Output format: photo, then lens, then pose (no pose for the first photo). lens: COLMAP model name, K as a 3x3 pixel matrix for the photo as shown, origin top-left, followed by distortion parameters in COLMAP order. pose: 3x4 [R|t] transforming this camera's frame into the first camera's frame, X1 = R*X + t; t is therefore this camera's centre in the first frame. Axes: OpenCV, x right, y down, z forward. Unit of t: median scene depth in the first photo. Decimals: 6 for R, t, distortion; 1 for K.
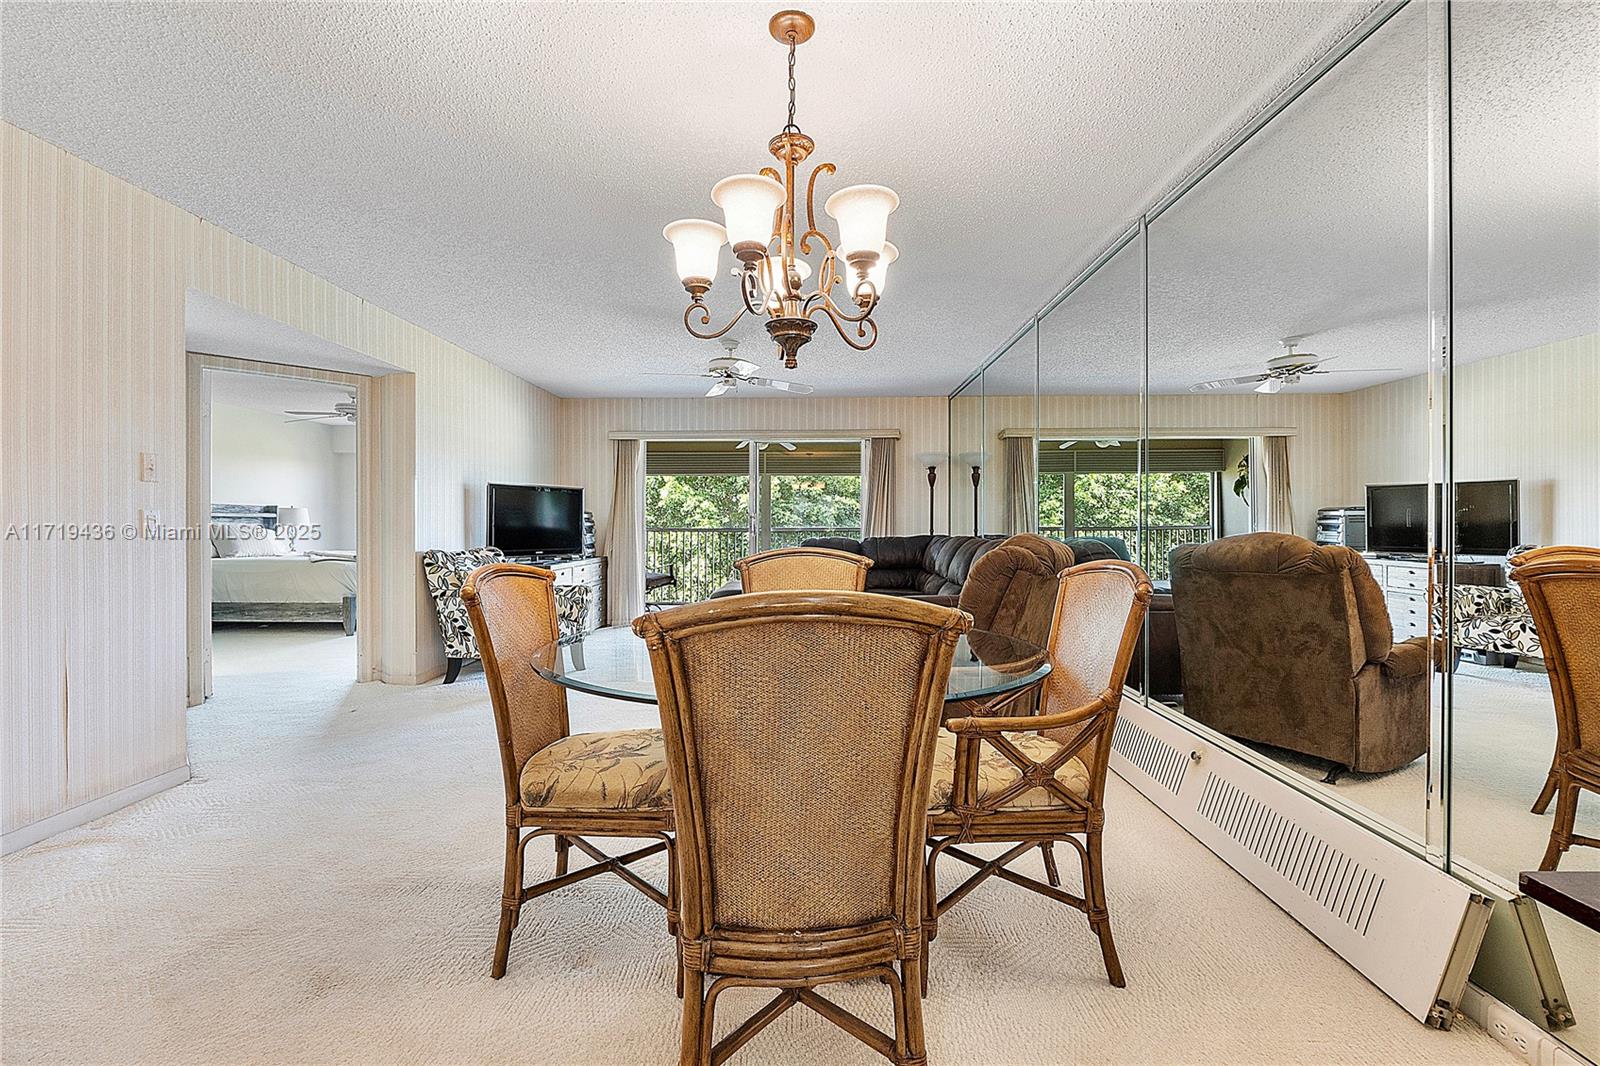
lens RADIAL K [[685.6, 0, 815.2], [0, 685.6, 531.9], [0, 0, 1]] dist [-0.004901, -0.001007]
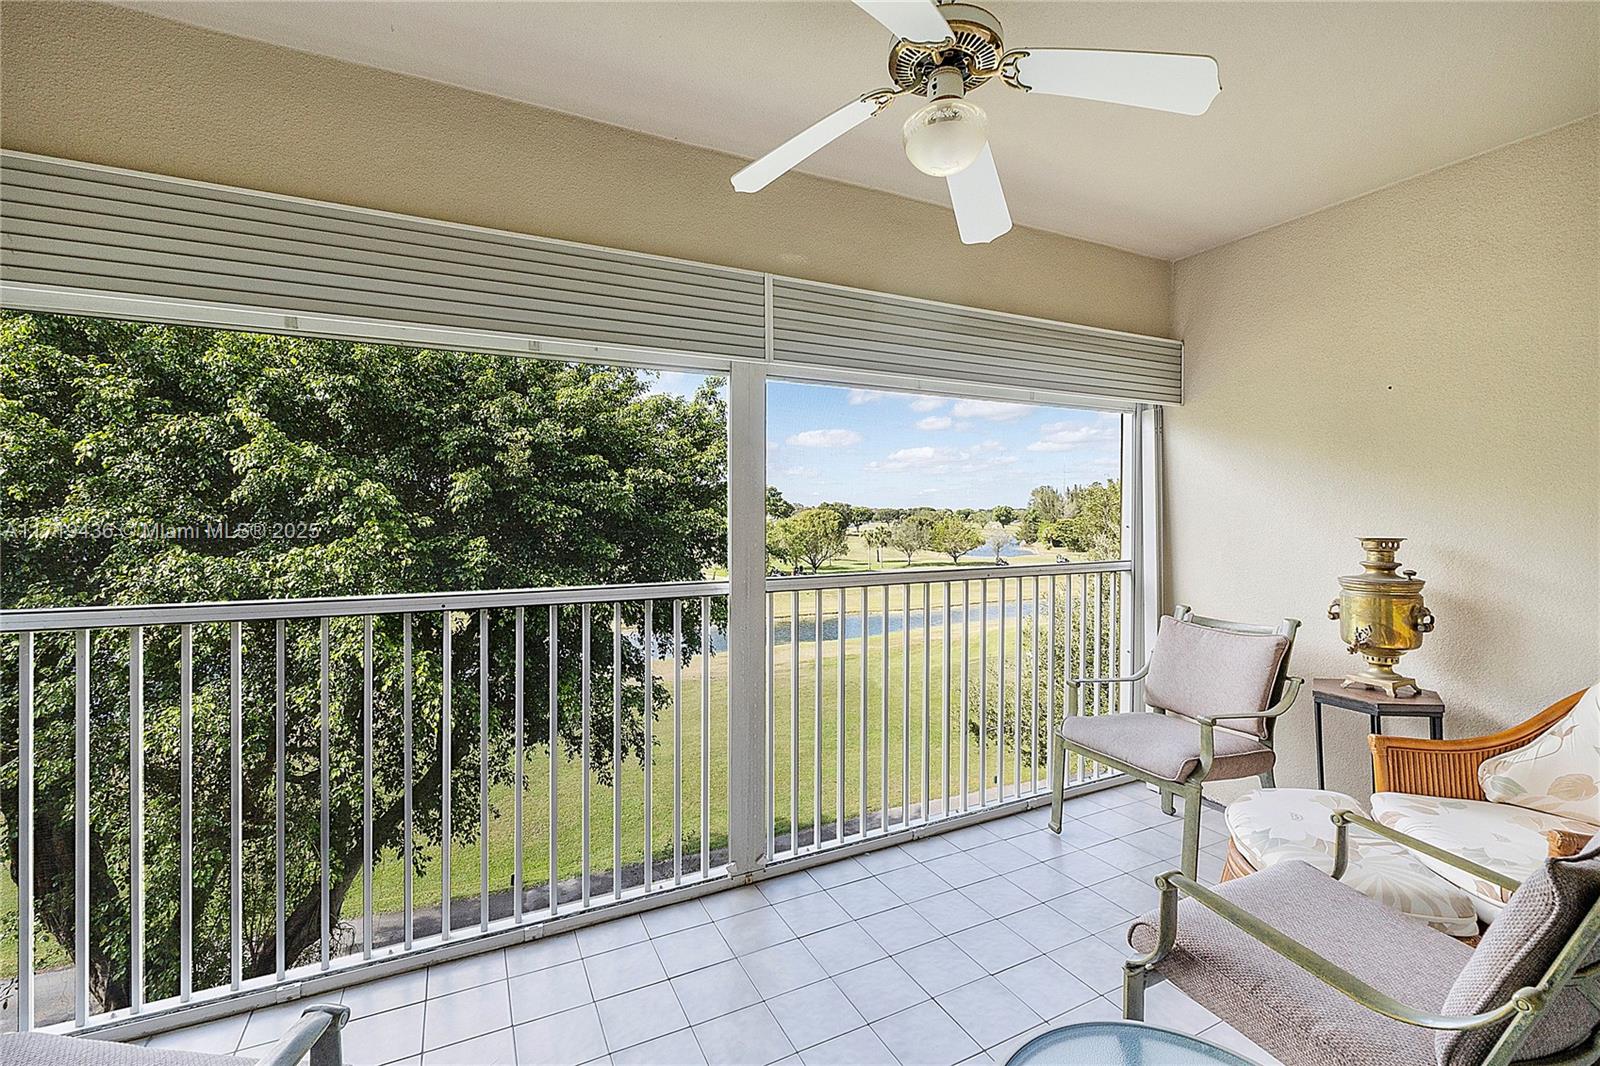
lens RADIAL K [[685.6, 0, 800.5], [0, 685.6, 518.6], [0, 0, 1]] dist [-0.004901, -0.001007]
pose [[0.899695, -0.009708, 0.436410, -0.218350], [0.011557, 0.999932, -0.001580, -0.039406], [-0.436365, 0.006465, 0.899746, 1.053796]]
